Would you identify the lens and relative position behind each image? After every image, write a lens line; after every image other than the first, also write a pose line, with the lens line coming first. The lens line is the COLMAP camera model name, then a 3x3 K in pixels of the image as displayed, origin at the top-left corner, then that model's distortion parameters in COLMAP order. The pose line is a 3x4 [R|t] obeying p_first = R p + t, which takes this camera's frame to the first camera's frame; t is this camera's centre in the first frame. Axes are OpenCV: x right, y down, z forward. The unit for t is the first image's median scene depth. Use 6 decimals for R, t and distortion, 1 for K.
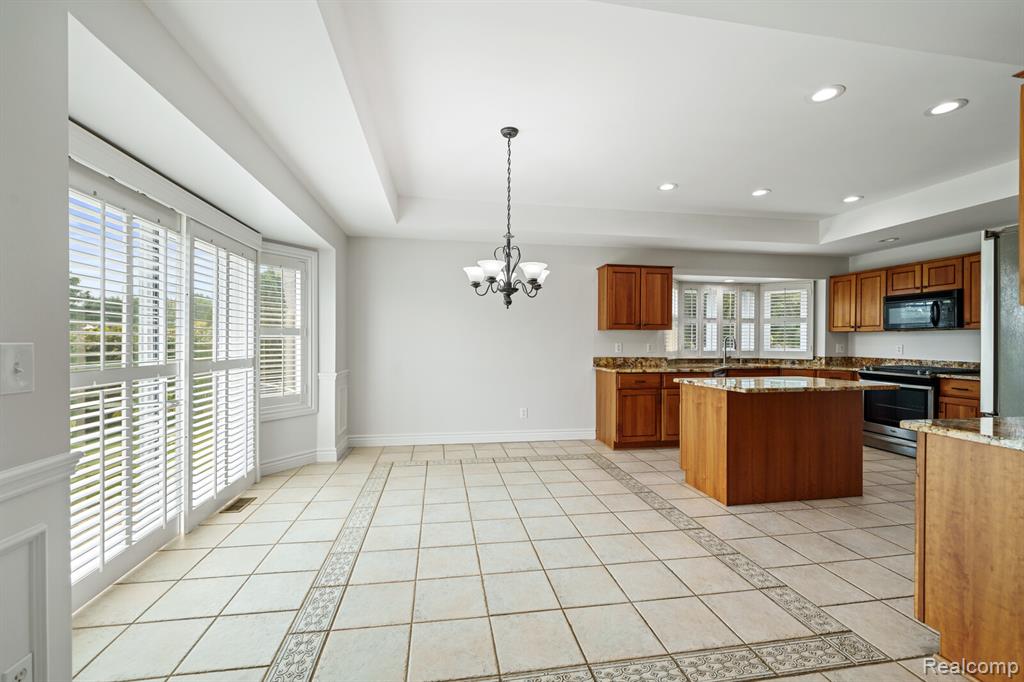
lens RADIAL K [[421.1, 0, 506.3], [0, 421.1, 341.9], [0, 0, 1]] dist [-0.005537, -0.000563]
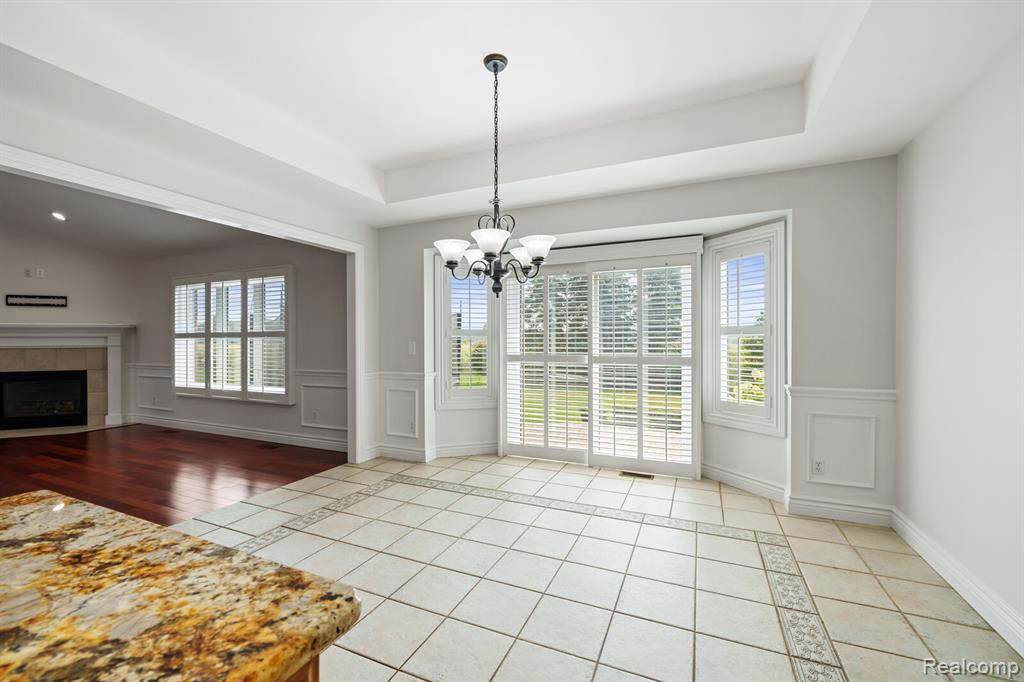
lens RADIAL K [[421.1, 0, 507.7], [0, 421.1, 344.1], [0, 0, 1]] dist [-0.005537, -0.000563]
pose [[-0.557310, 0.002579, -0.830301, 0.362254], [-0.000385, 0.999994, 0.003365, 0.001208], [0.830304, 0.002195, -0.557306, 0.843163]]
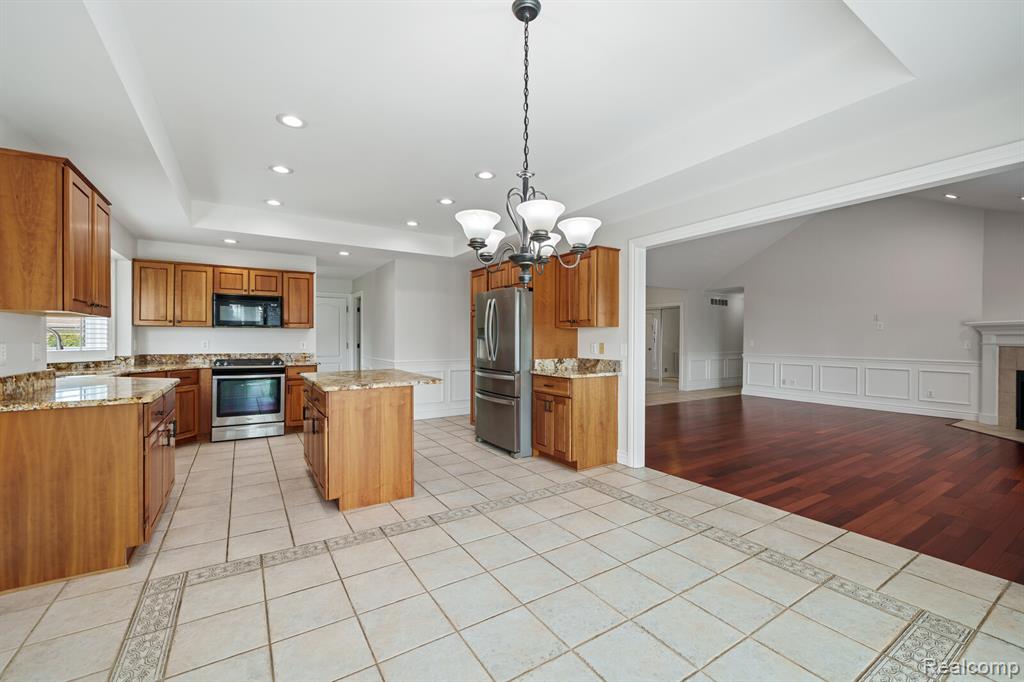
lens RADIAL K [[421.1, 0, 510.9], [0, 421.1, 338.9], [0, 0, 1]] dist [-0.005537, -0.000563]
pose [[-0.398219, -0.006834, 0.917265, -0.329889], [-0.003146, 0.999977, 0.006084, -0.005102], [-0.917285, -0.000463, -0.398231, 0.746271]]
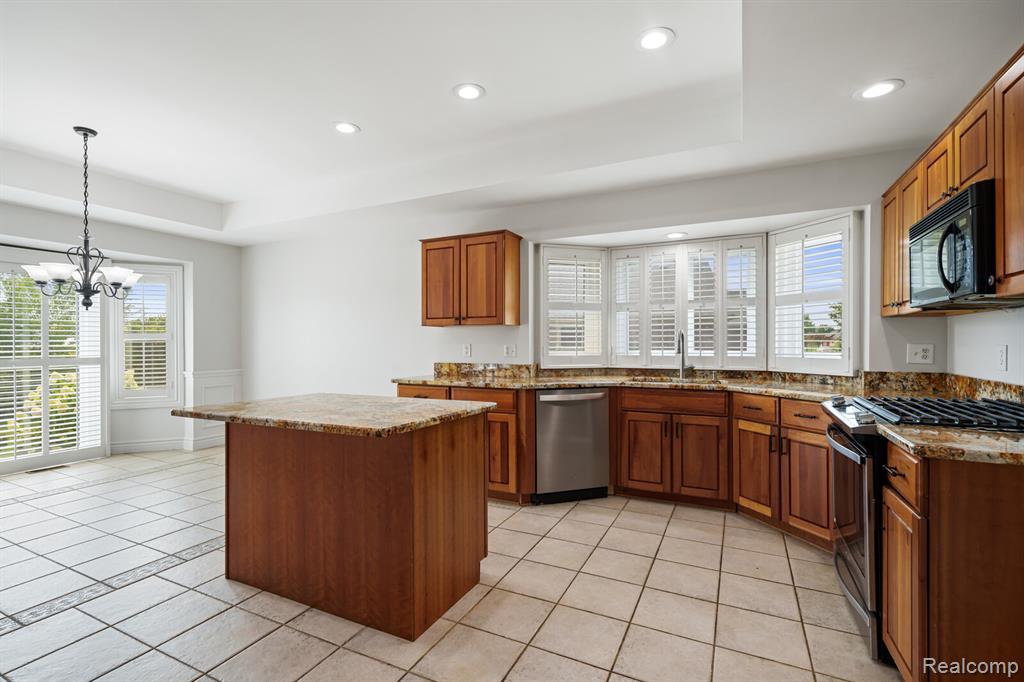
lens RADIAL K [[466.3, 0, 509.5], [0, 466.3, 341.9], [0, 0, 1]] dist [-0.001941, 0.001440]
pose [[0.813754, -0.008213, -0.581152, 0.850129], [0.005888, 0.999965, -0.005887, 0.004698], [0.581180, 0.001369, 0.813774, 0.403509]]
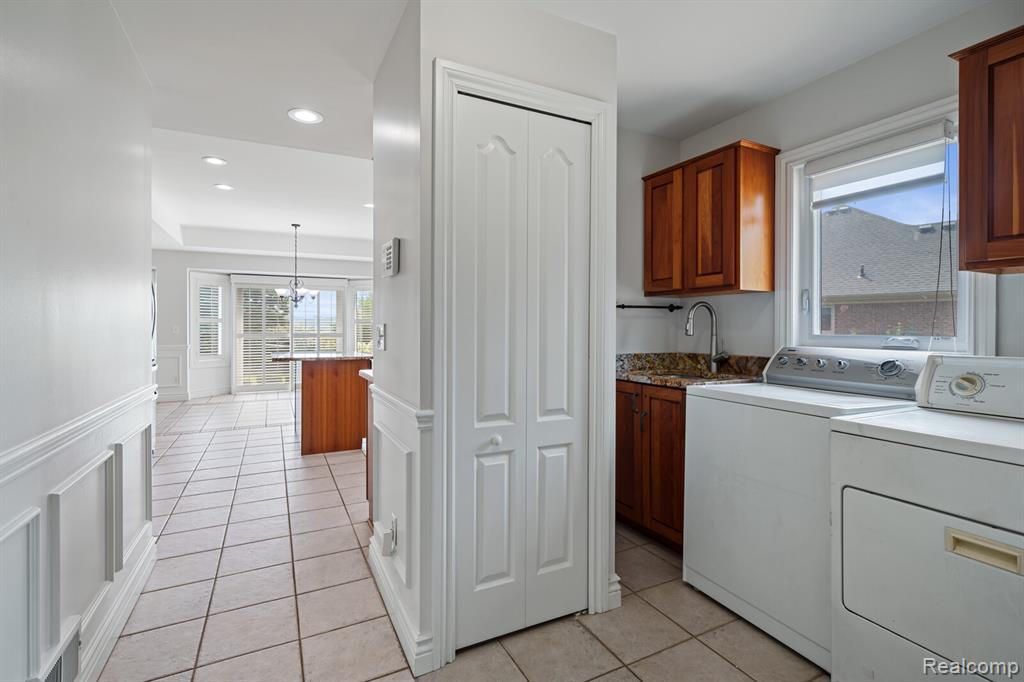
lens RADIAL K [[466.3, 0, 504.9], [0, 466.3, 325.3], [0, 0, 1]] dist [-0.001941, 0.001440]
pose [[0.298705, -0.010696, -0.954286, 1.486461], [0.000825, 0.999940, -0.010950, 0.016388], [0.954345, 0.002484, 0.298696, 0.763220]]
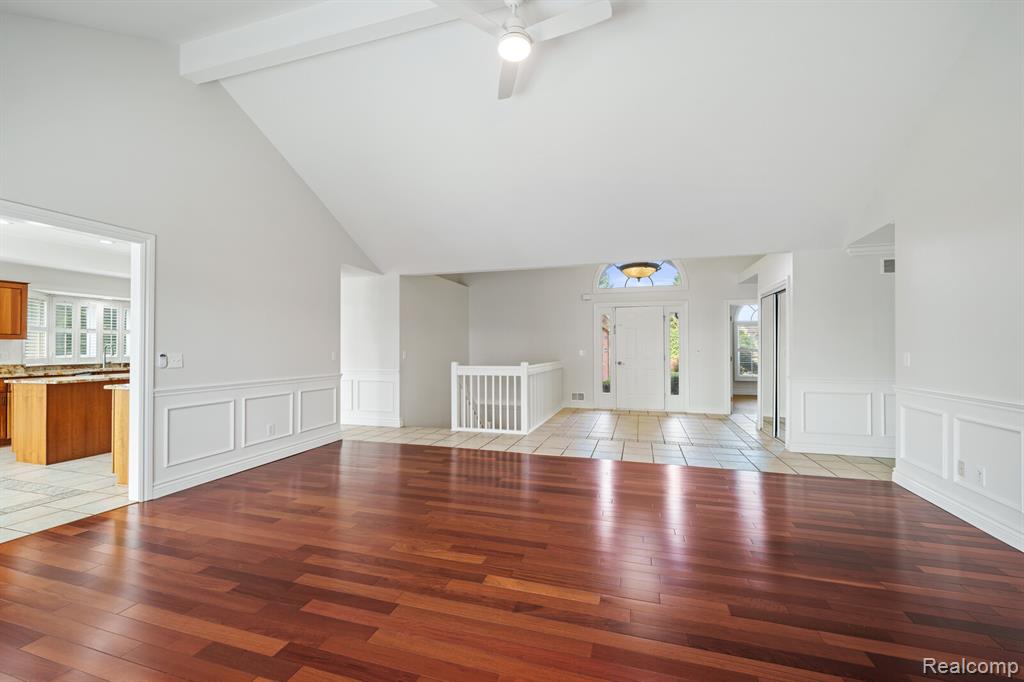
lens RADIAL K [[421.1, 0, 511.8], [0, 421.1, 341.9], [0, 0, 1]] dist [-0.005537, -0.000563]
pose [[0.446052, 0.006736, 0.894982, -0.024539], [0.006662, 0.999919, -0.010845, -0.000777], [-0.894982, 0.010800, 0.445971, -0.658890]]
